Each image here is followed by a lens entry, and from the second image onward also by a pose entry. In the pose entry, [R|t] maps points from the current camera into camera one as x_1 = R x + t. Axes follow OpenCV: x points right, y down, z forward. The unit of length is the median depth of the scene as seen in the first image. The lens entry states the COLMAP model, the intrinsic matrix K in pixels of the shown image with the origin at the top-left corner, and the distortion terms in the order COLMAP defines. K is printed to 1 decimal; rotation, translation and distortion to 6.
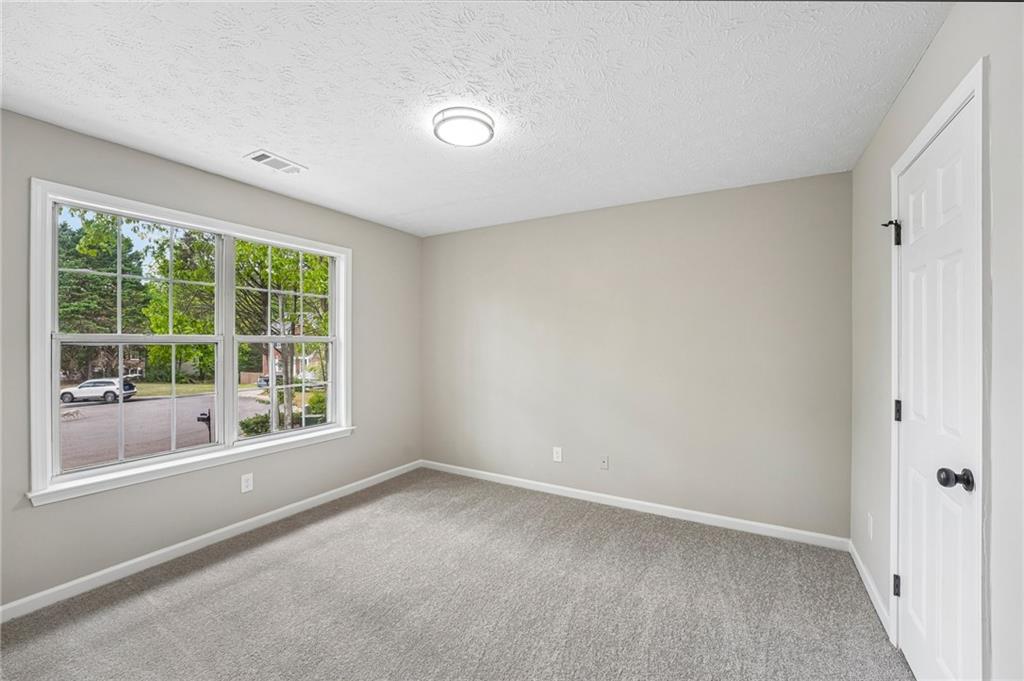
lens RADIAL K [[414.3, 0, 509.0], [0, 414.3, 340.8], [0, 0, 1]] dist [-0.025186, 0.000079]
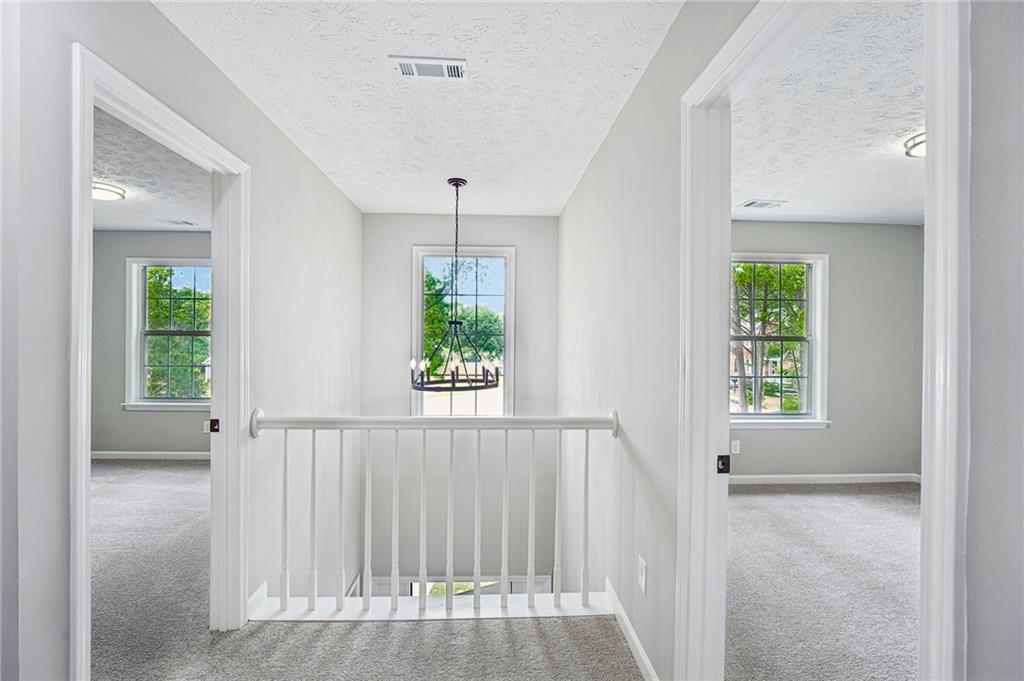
lens RADIAL K [[445.5, 0, 512.0], [0, 445.5, 340.5], [0, 0, 1]] dist [-0.021363, -0.000064]
pose [[0.542845, 0.006136, -0.839810, 0.133626], [-0.005974, 0.999976, 0.003446, 0.002240], [0.839811, 0.003146, 0.542869, -0.311299]]
